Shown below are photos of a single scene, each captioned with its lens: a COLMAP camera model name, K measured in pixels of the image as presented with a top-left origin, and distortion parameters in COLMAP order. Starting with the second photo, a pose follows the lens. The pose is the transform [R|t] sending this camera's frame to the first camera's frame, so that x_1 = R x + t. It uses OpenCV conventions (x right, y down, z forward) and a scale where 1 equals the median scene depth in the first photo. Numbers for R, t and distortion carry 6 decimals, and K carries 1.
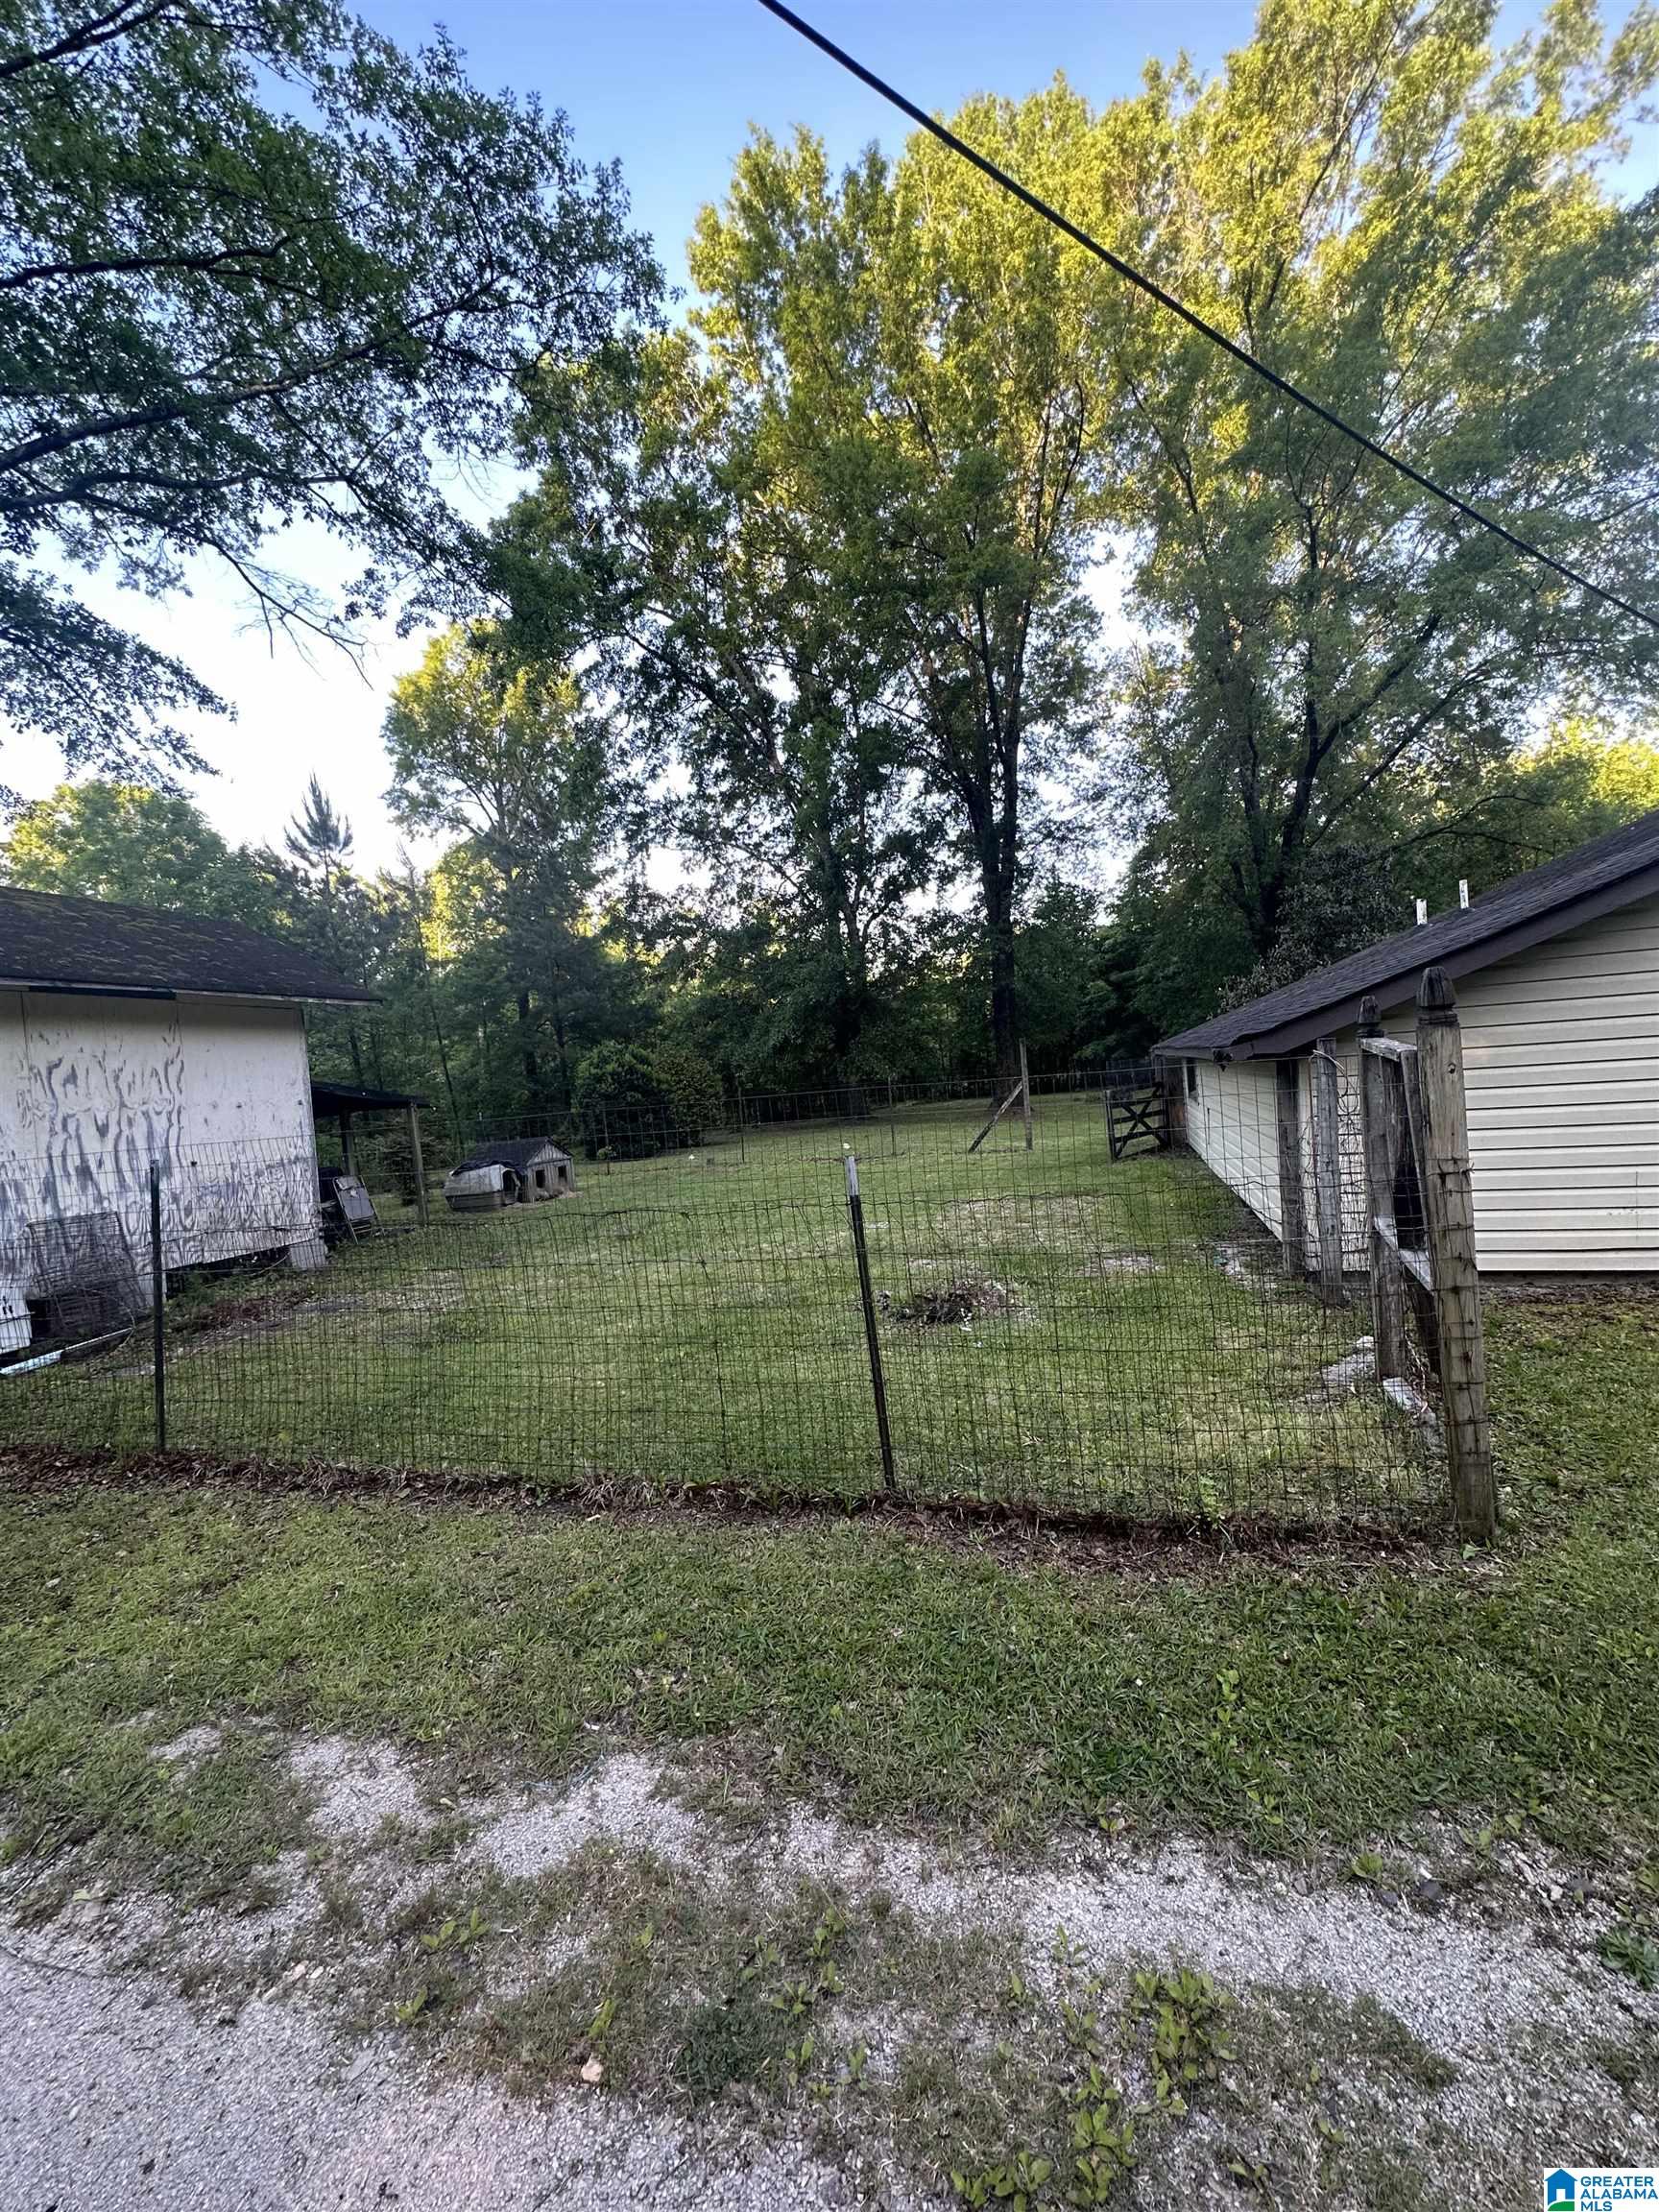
lens RADIAL K [[877.7, 0, 831.9], [0, 877.7, 1110.0], [0, 0, 1]] dist [-0.001676, 0.000052]
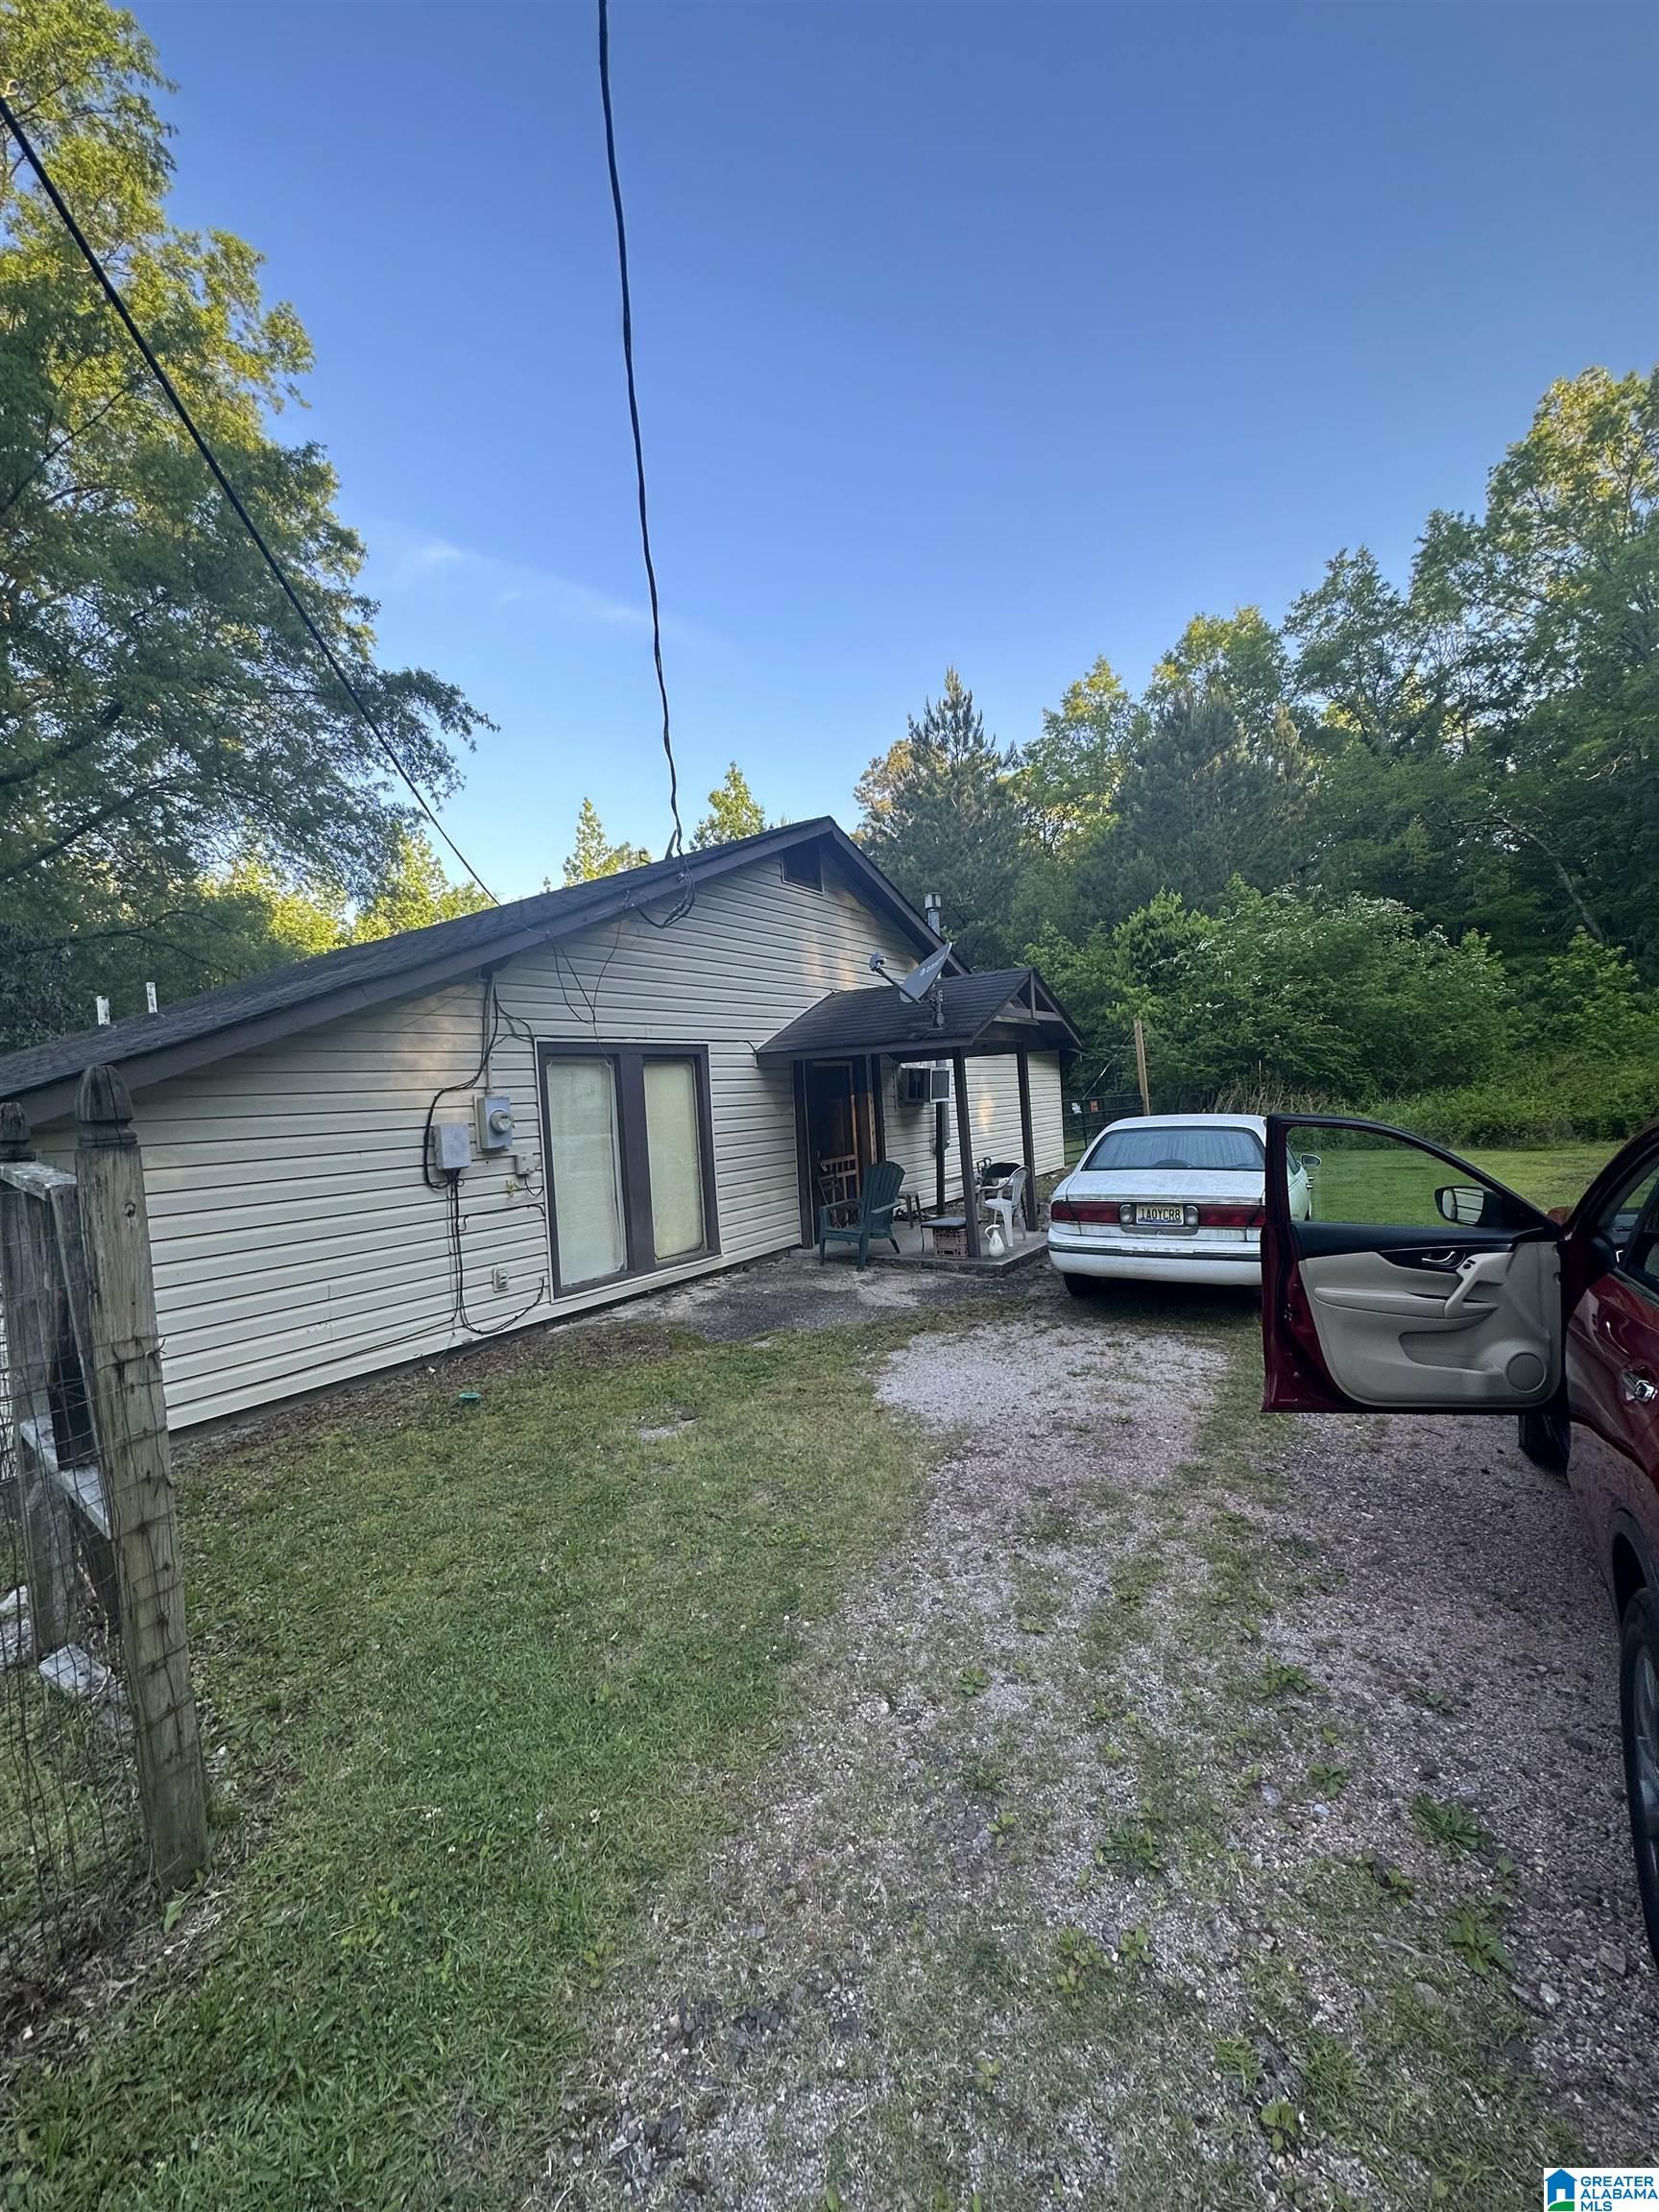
lens RADIAL K [[877.7, 0, 830.2], [0, 877.7, 1107.1], [0, 0, 1]] dist [-0.001676, 0.000052]
pose [[0.289734, 0.046360, 0.955984, 0.038454], [0.078718, 0.994288, -0.072075, -0.006962], [-0.953865, 0.096136, 0.284430, 0.050847]]
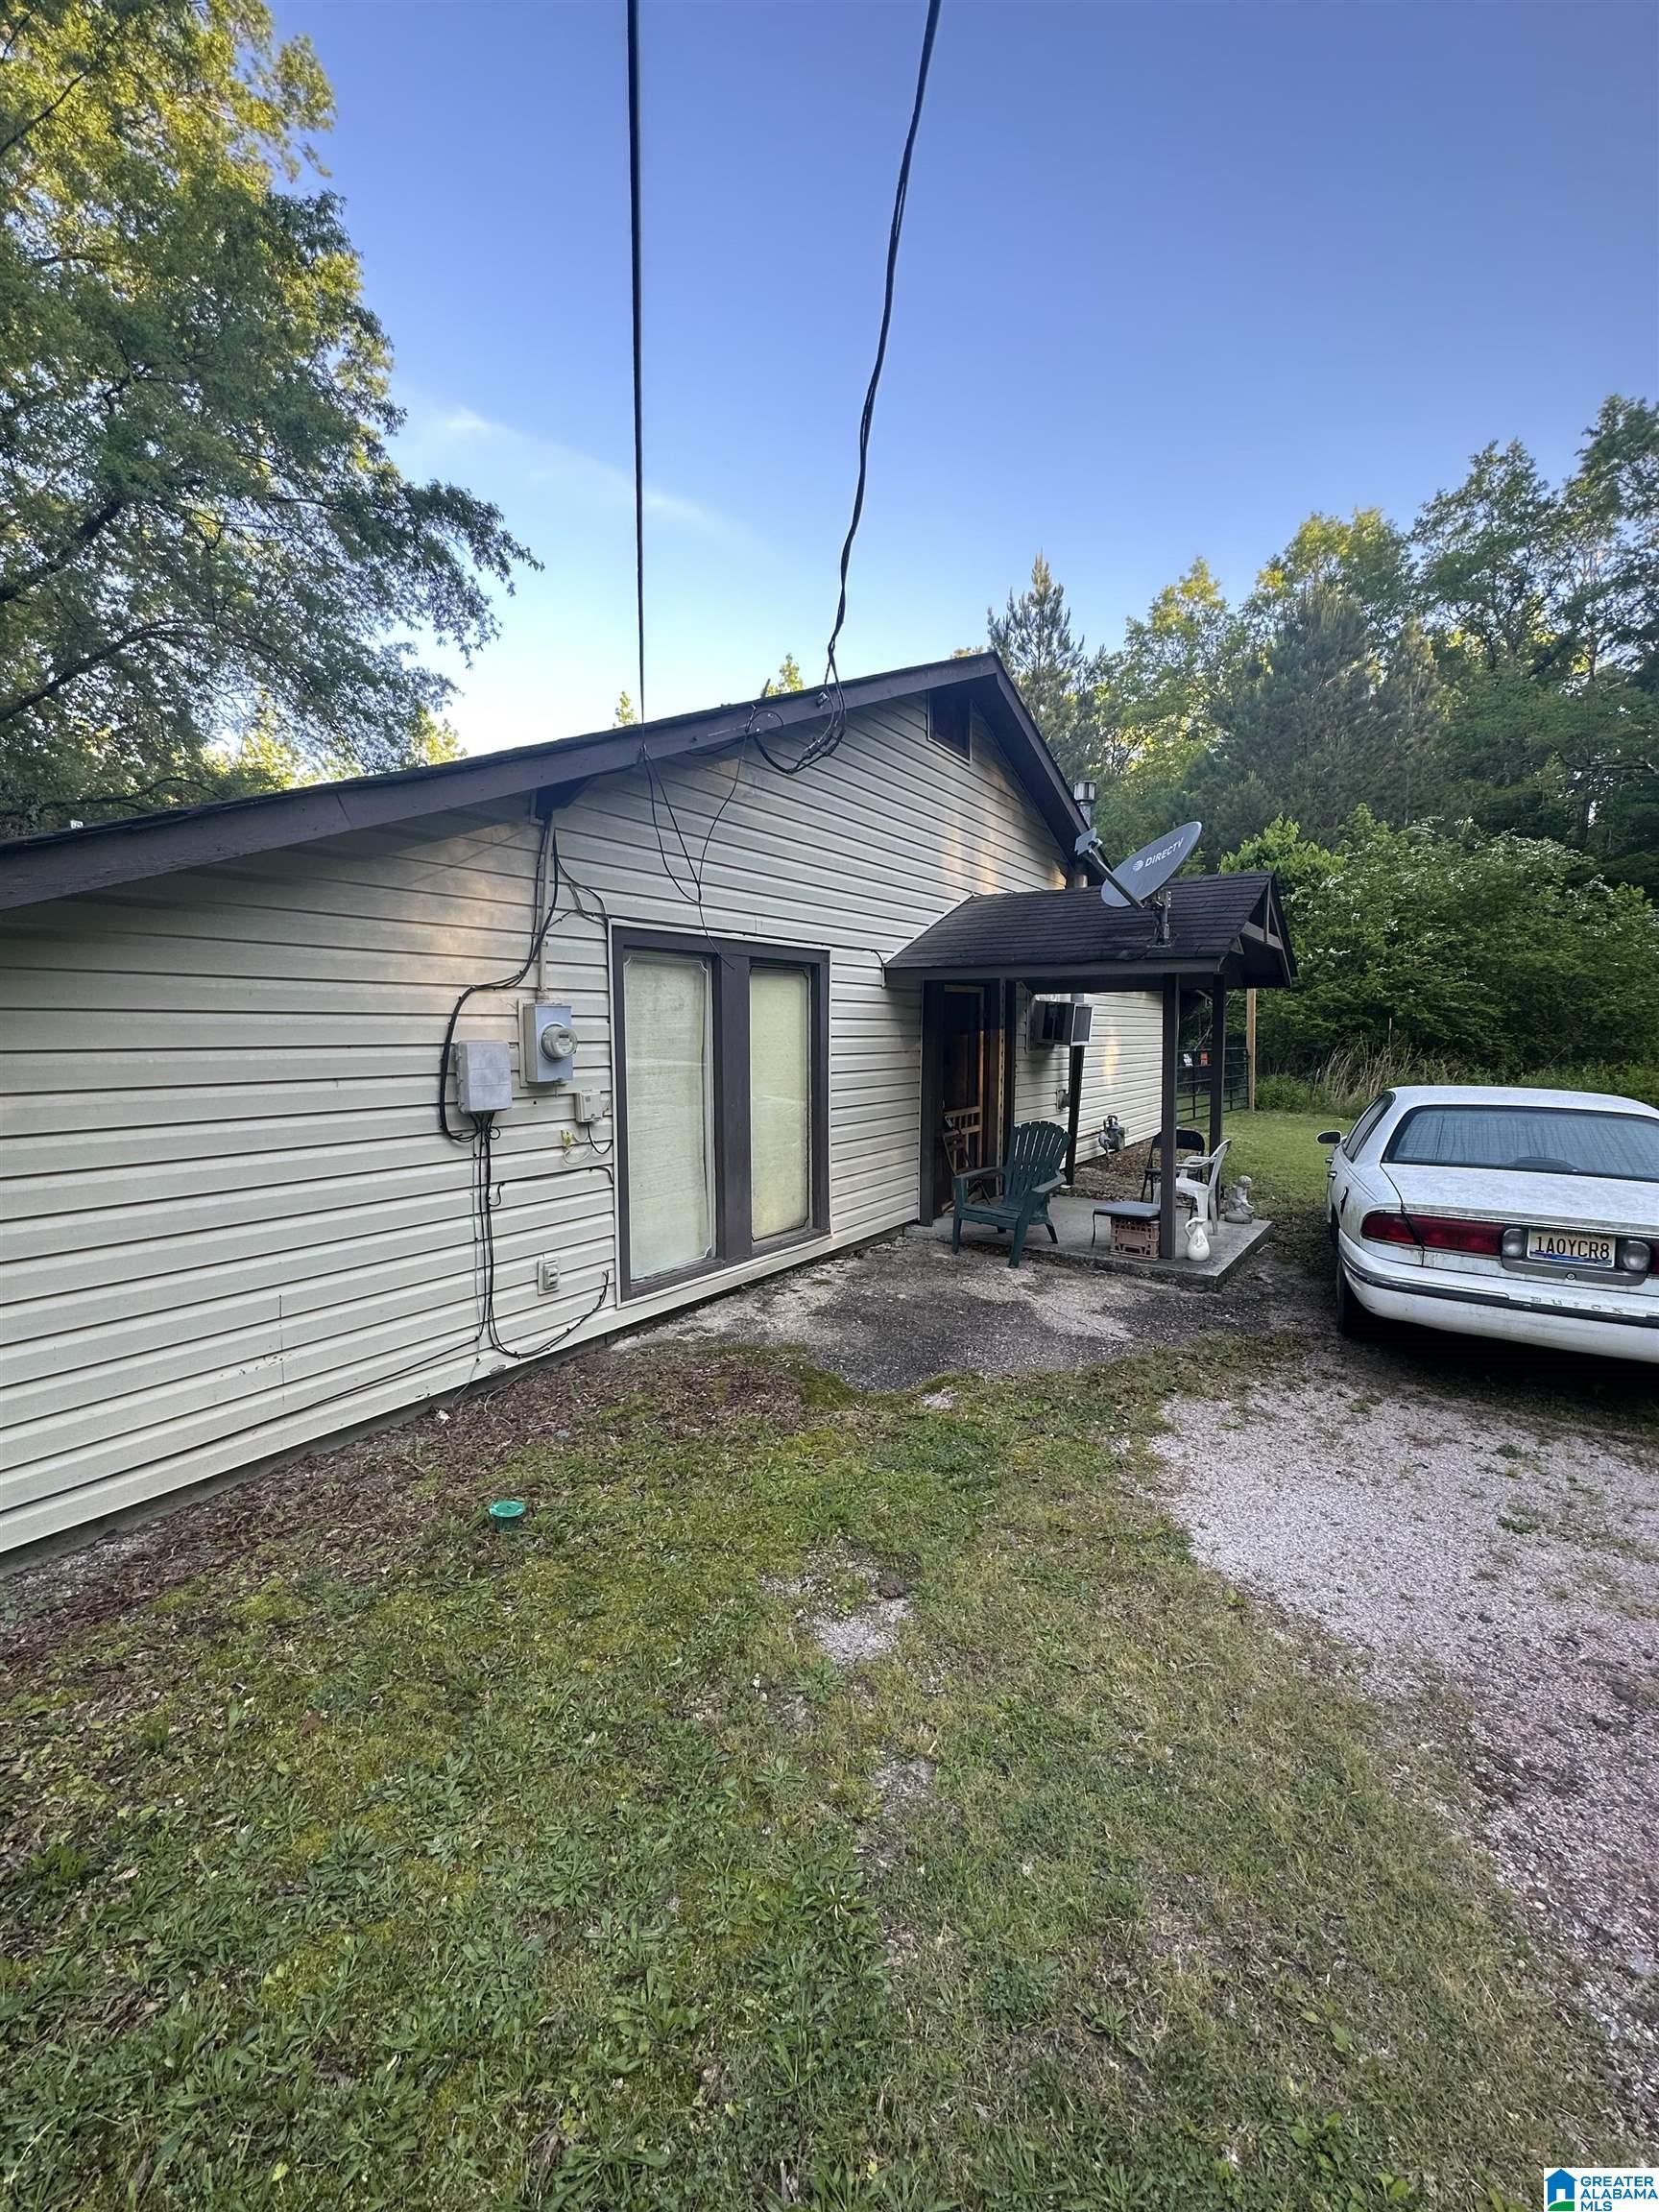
lens RADIAL K [[877.7, 0, 830.6], [0, 877.7, 1106.0], [0, 0, 1]] dist [-0.001676, 0.000052]
pose [[0.303834, -0.009012, 0.952682, 0.177202], [0.017889, 0.999833, 0.003752, -0.024674], [-0.952557, 0.015902, 0.303944, 0.173200]]
